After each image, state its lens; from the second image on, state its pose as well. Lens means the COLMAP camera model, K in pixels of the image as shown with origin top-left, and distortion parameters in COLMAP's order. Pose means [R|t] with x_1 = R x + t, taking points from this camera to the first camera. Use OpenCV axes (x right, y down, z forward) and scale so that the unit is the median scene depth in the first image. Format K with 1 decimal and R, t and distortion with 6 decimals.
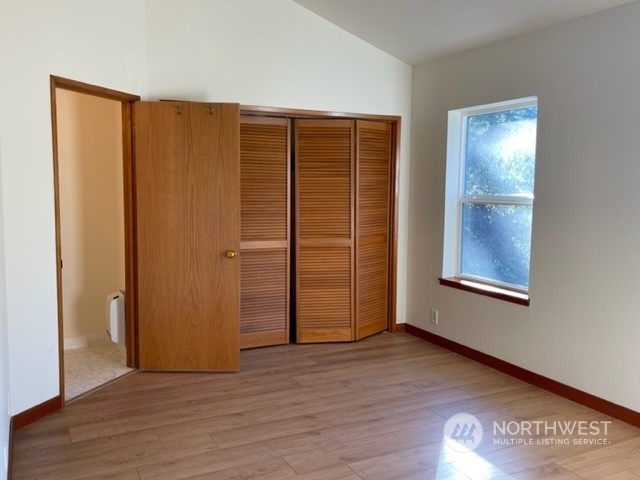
lens RADIAL K [[580.5, 0, 319.8], [0, 580.5, 237.1], [0, 0, 1]] dist [0.026934, 0.000000]
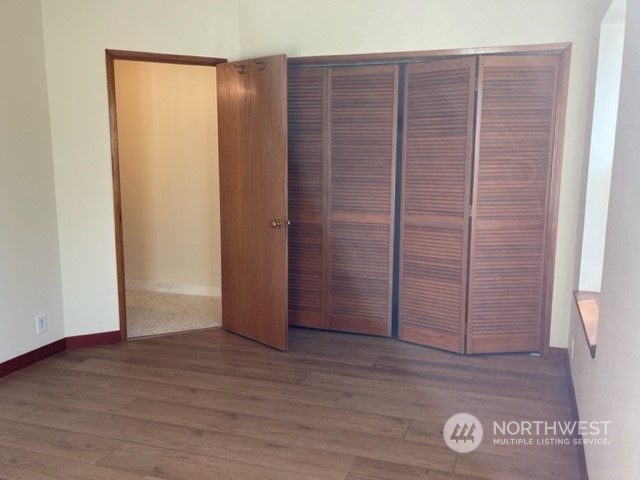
lens RADIAL K [[580.5, 0, 319.4], [0, 580.5, 242.9], [0, 0, 1]] dist [0.026934, 0.000000]
pose [[0.704069, 0.107530, -0.701943, 0.467991], [-0.062395, 0.994014, 0.089689, -0.023441], [0.707385, -0.019349, 0.706564, 0.346983]]
